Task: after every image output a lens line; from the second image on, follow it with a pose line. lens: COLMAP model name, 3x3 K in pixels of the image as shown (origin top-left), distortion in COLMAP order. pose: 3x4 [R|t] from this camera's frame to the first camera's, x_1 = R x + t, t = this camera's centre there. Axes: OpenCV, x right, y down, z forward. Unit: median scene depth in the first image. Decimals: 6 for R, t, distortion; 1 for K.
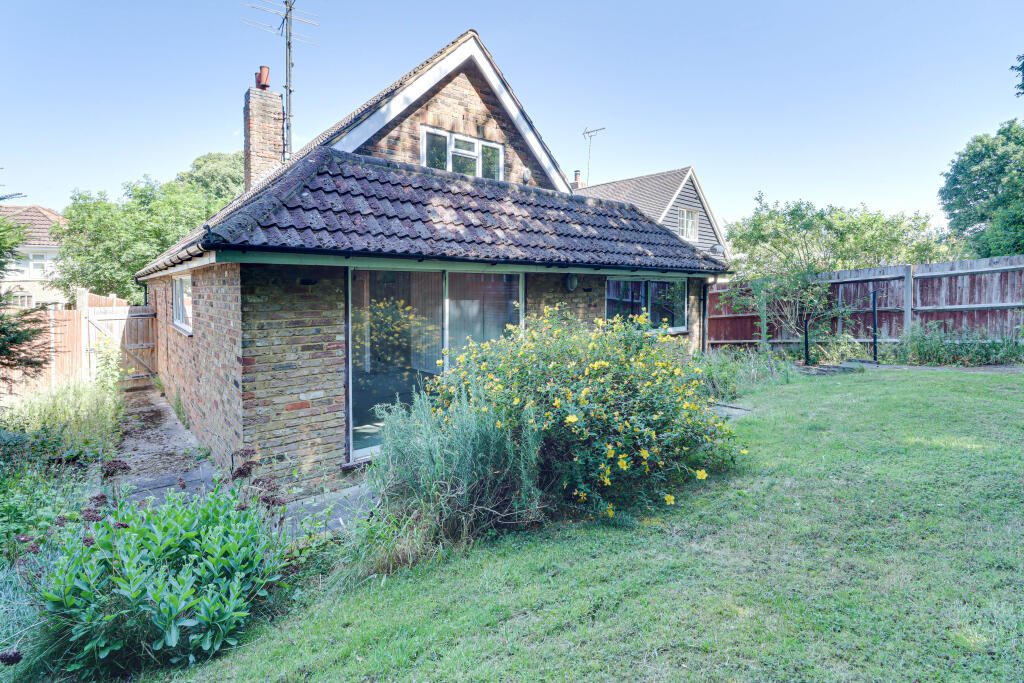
lens RADIAL K [[472.6, 0, 507.3], [0, 472.6, 306.1], [0, 0, 1]] dist [-0.020928, -0.002817]
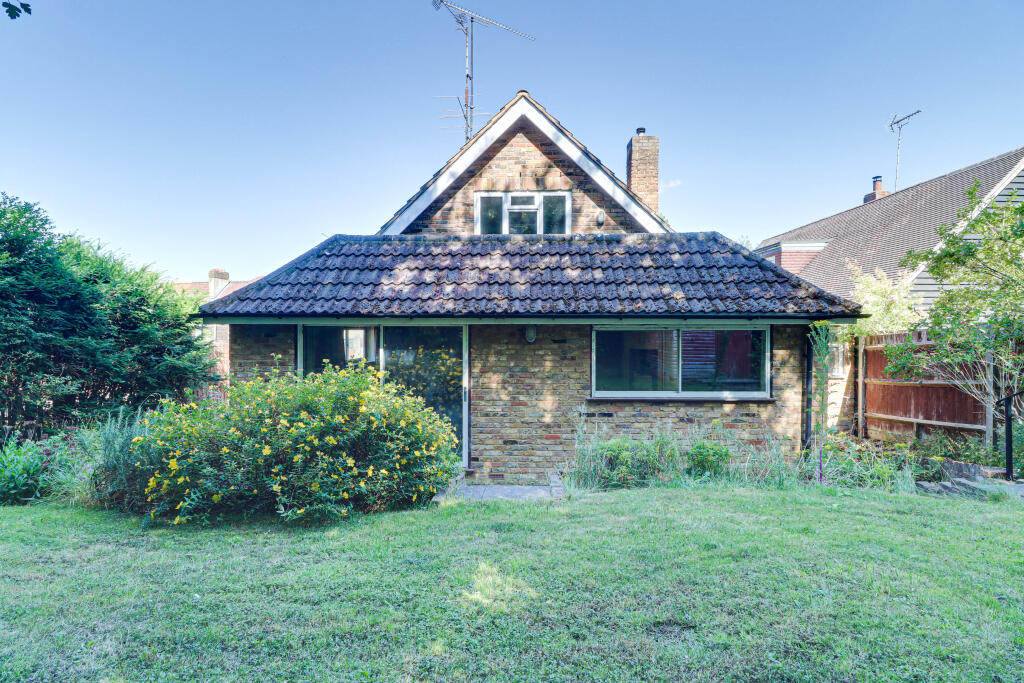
lens RADIAL K [[472.6, 0, 511.7], [0, 472.6, 337.7], [0, 0, 1]] dist [-0.020928, -0.002817]
pose [[0.749904, 0.008036, -0.661498, 0.600658], [-0.023653, 0.999613, -0.014670, -0.021743], [0.661124, 0.026648, 0.749803, 0.212093]]
